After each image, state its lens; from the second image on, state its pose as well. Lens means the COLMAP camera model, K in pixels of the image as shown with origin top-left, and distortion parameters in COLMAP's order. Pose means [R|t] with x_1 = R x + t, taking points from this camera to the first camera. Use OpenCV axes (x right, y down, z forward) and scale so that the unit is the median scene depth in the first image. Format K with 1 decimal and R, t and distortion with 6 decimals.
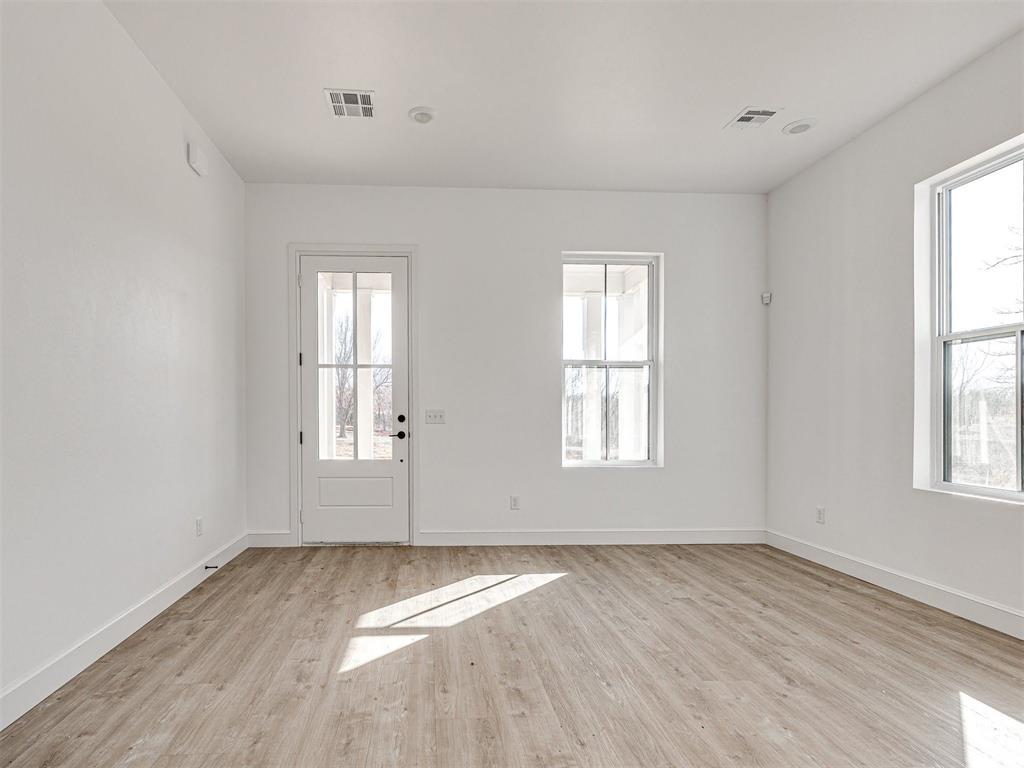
lens RADIAL K [[529.3, 0, 444.9], [0, 529.3, 414.8], [0, 0, 1]] dist [0.000199, 0.003823]
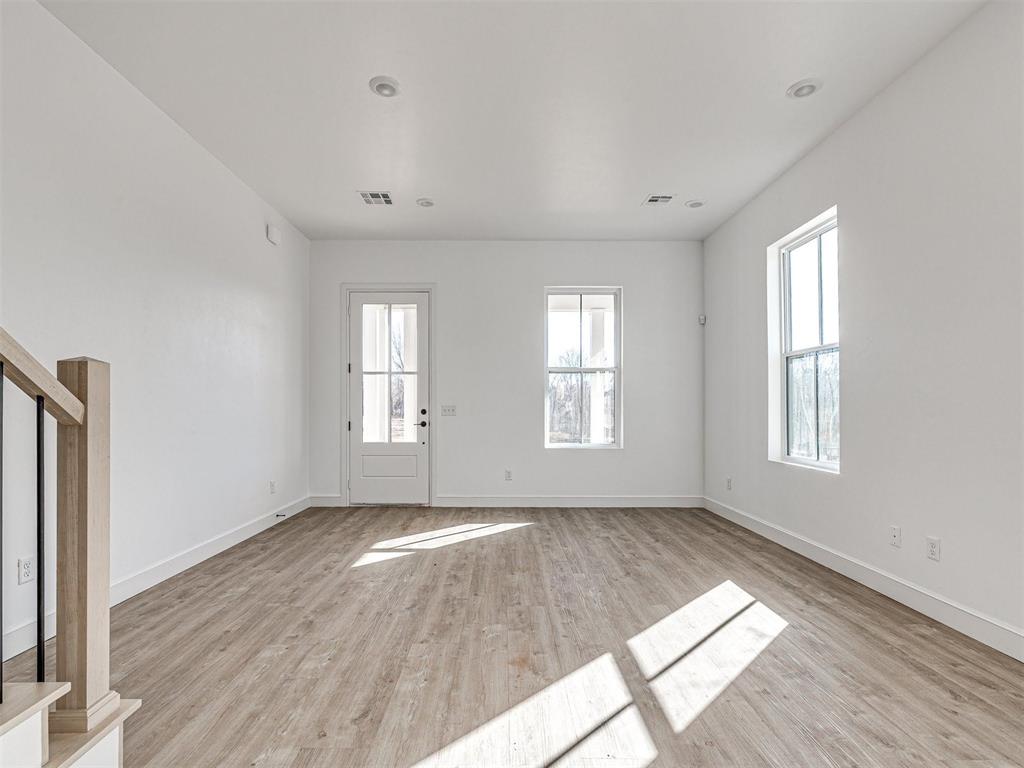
lens RADIAL K [[510.3, 0, 500.4], [0, 510.3, 395.8], [0, 0, 1]] dist [-0.001011, 0.001589]
pose [[0.999162, -0.001409, -0.040915, 0.208302], [0.000272, 0.999614, -0.027768, 0.003834], [0.040938, 0.027734, 0.998777, -0.360360]]
